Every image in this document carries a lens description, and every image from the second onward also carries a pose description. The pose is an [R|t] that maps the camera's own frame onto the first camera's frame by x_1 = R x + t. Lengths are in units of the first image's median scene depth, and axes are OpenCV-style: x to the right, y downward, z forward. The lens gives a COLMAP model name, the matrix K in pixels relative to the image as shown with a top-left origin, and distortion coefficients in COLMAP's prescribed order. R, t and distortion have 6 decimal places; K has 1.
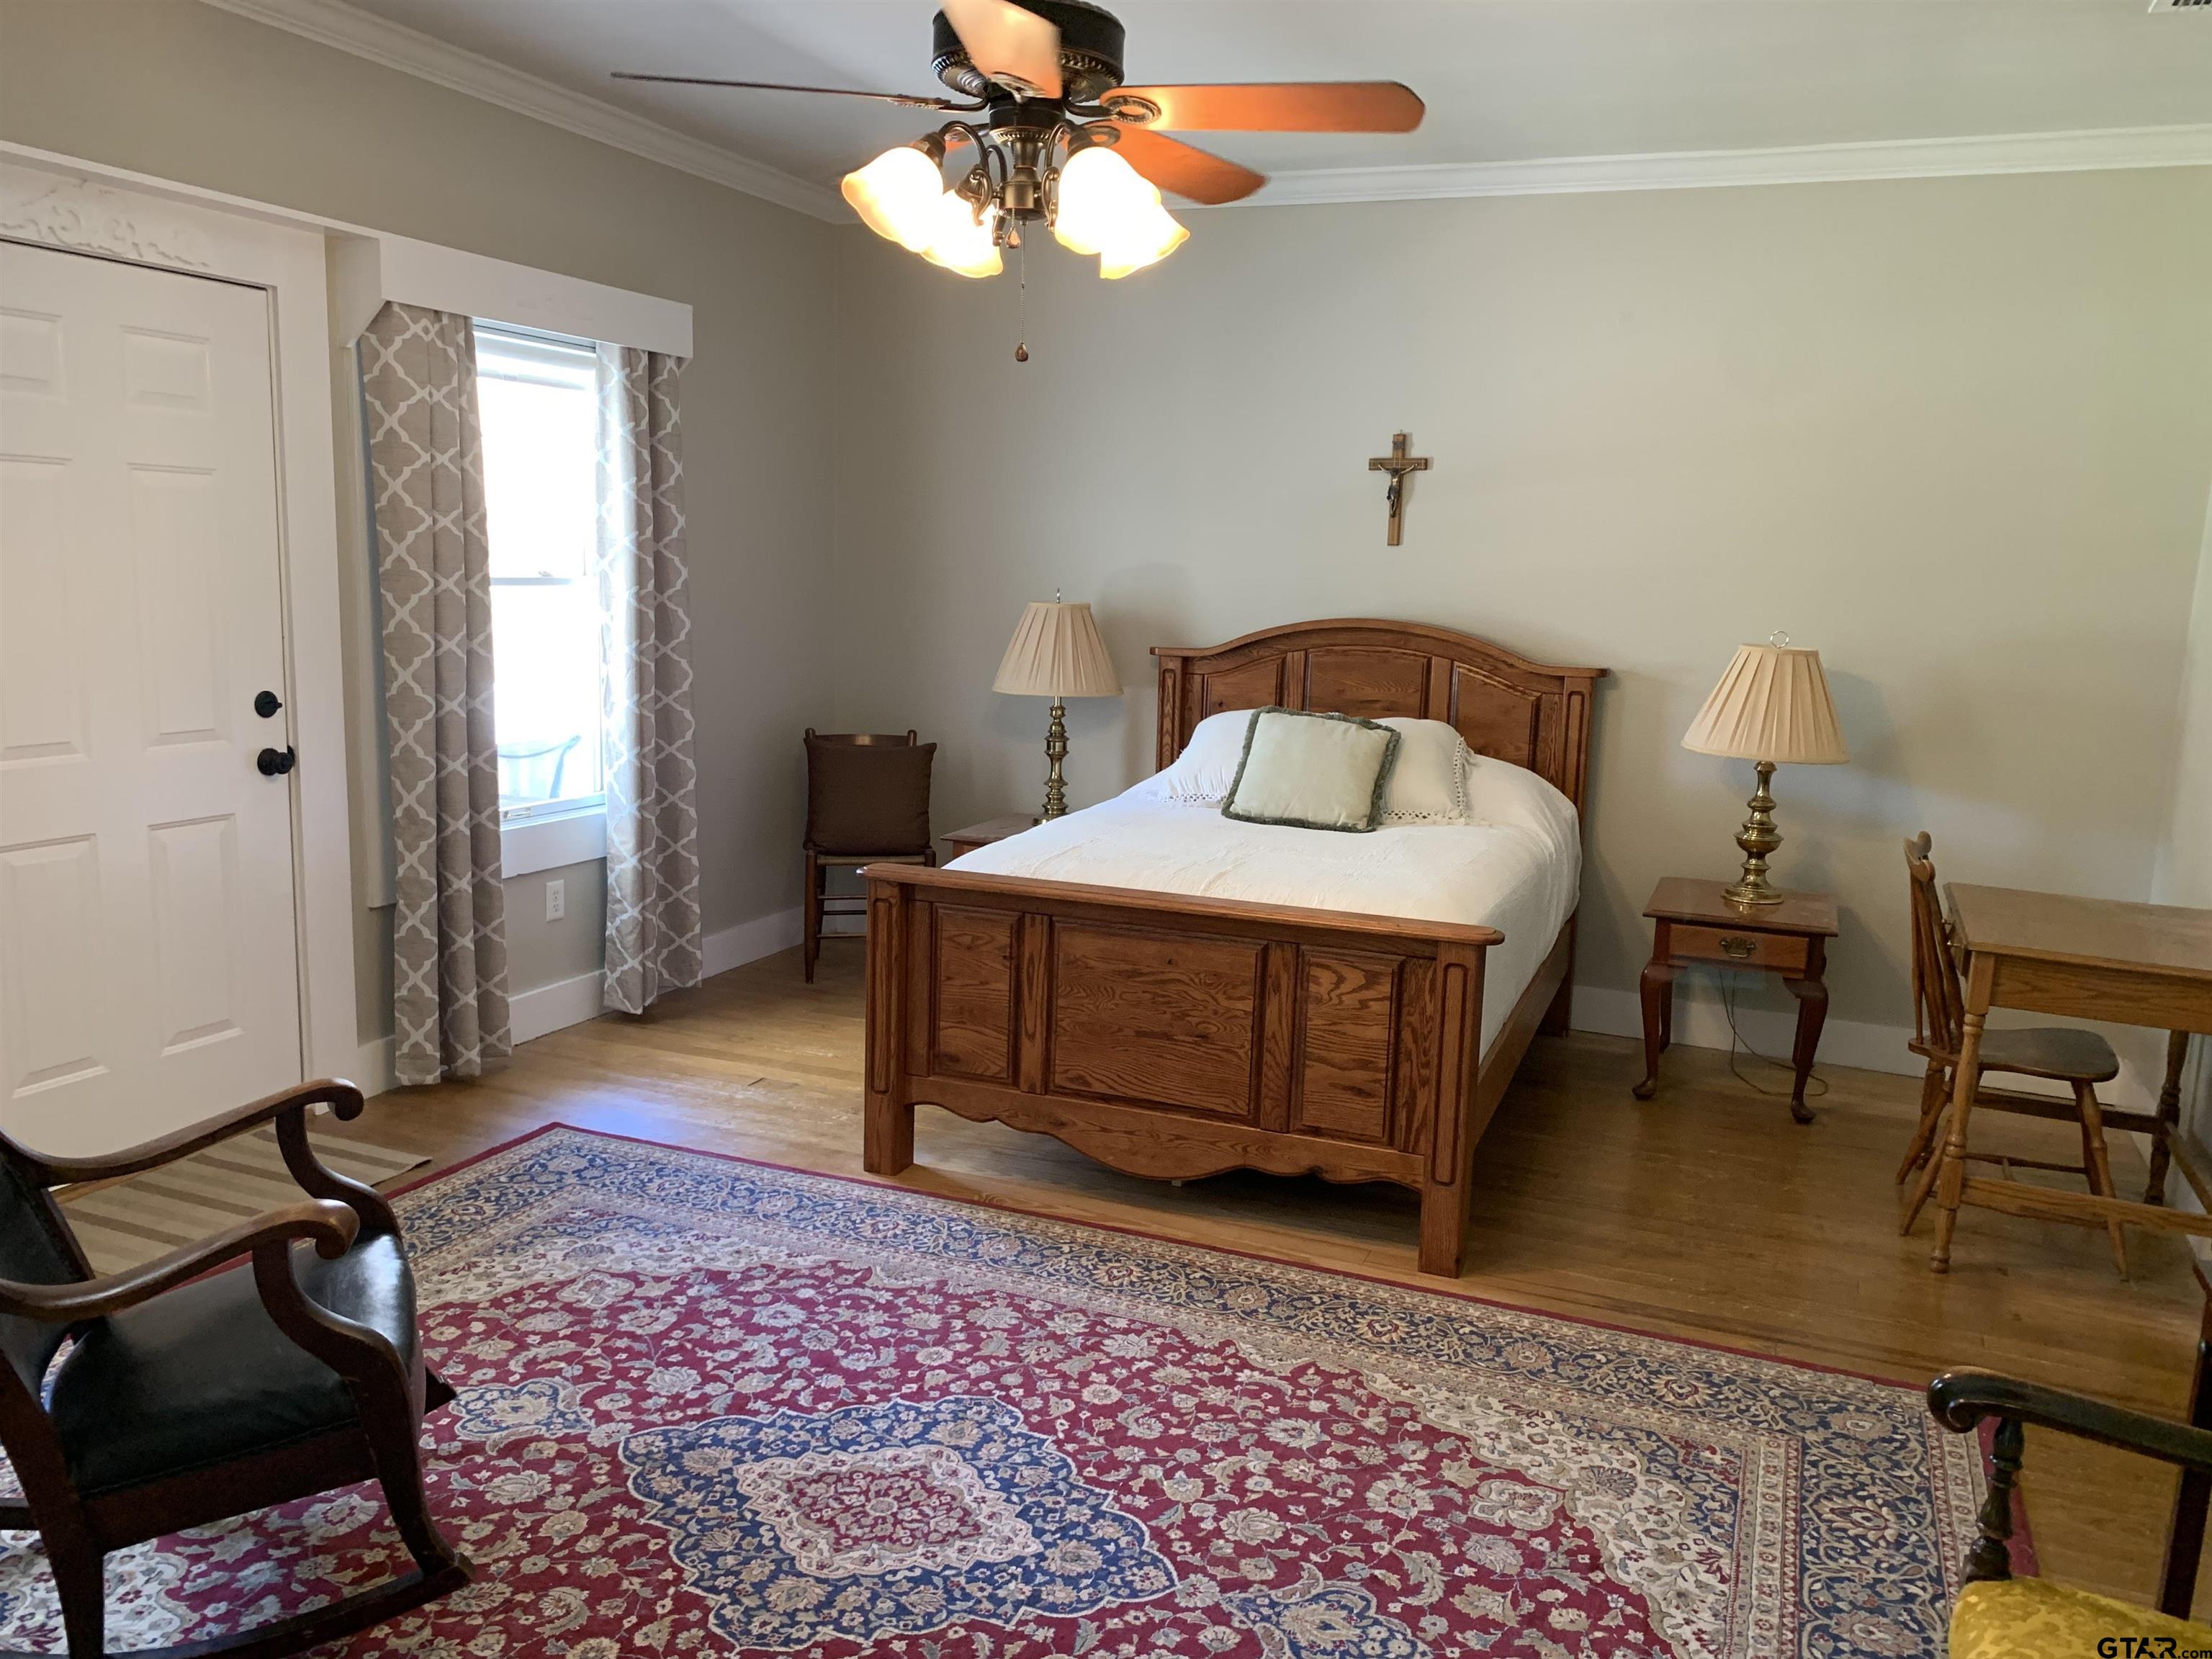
lens RADIAL K [[1637.0, 0, 1109.7], [0, 1637.0, 819.7], [0, 0, 1]] dist [0.182286, -0.373055]
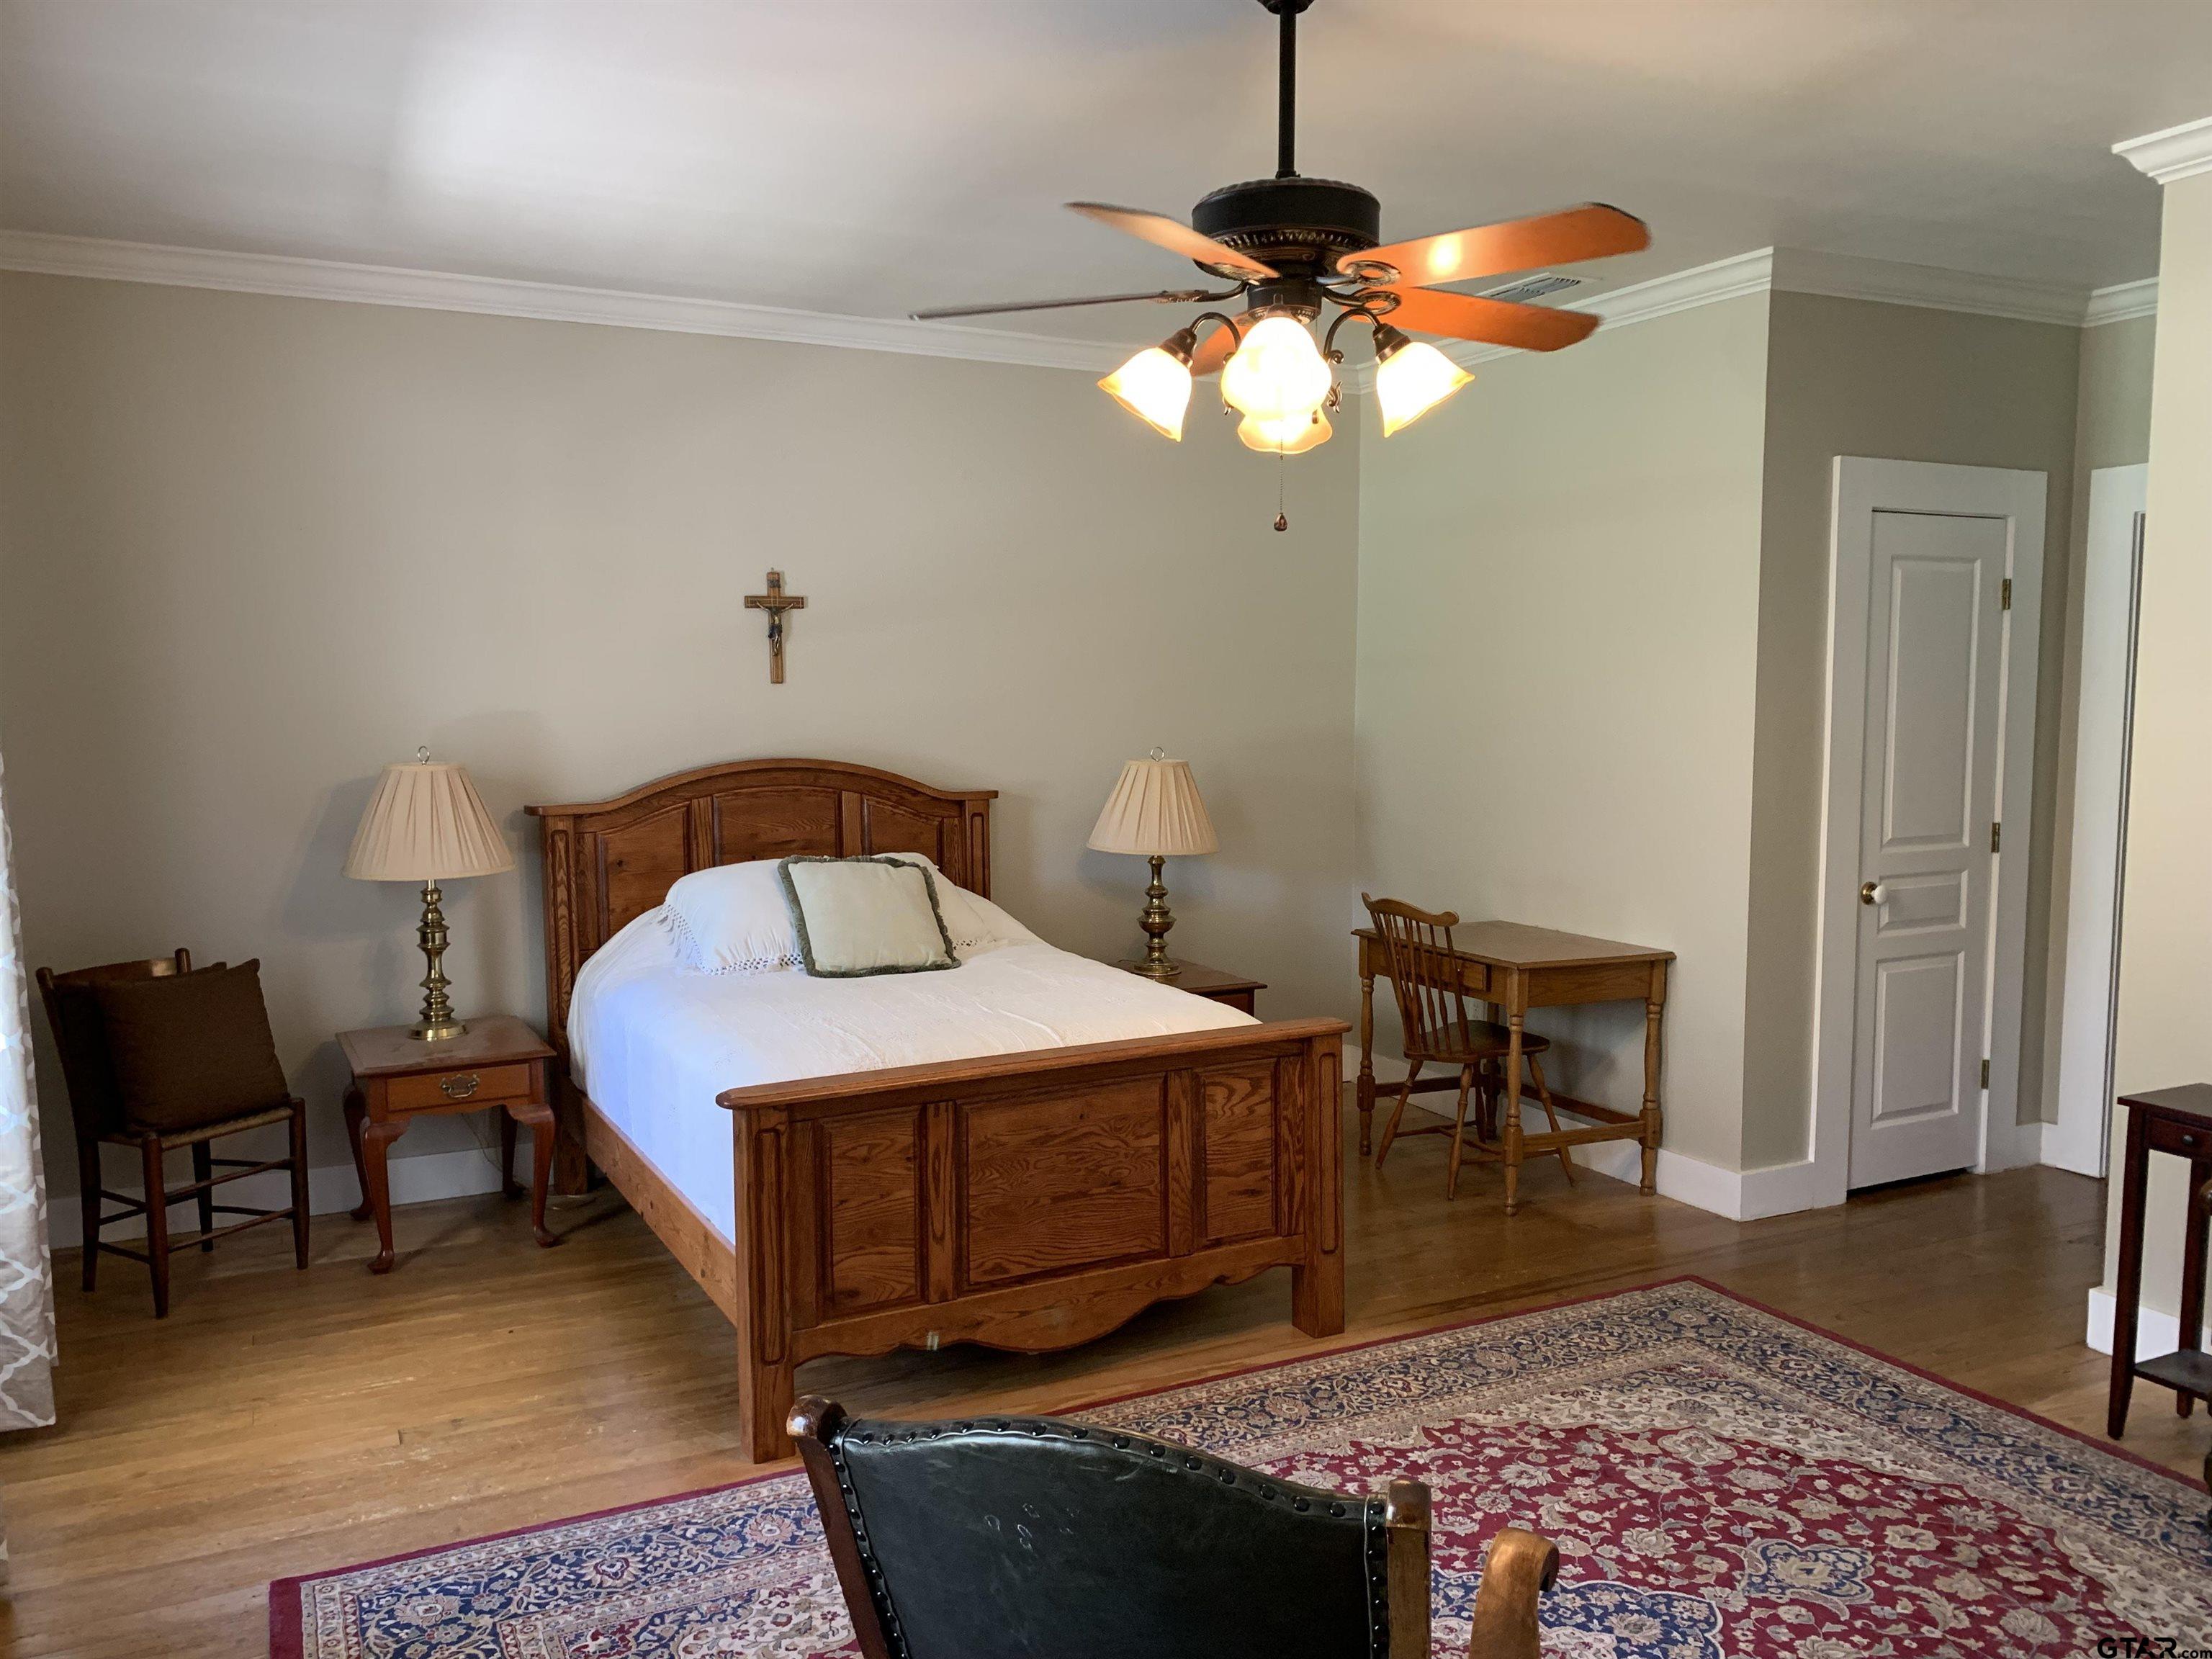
lens RADIAL K [[1658.7, 0, 1120.1], [0, 1658.7, 823.3], [0, 0, 1]] dist [0.086204, -0.124911]
pose [[0.669040, -0.099294, 0.736564, -0.683528], [0.146407, 0.989224, 0.000369, -0.086243], [-0.728663, 0.107591, 0.676368, 0.303878]]
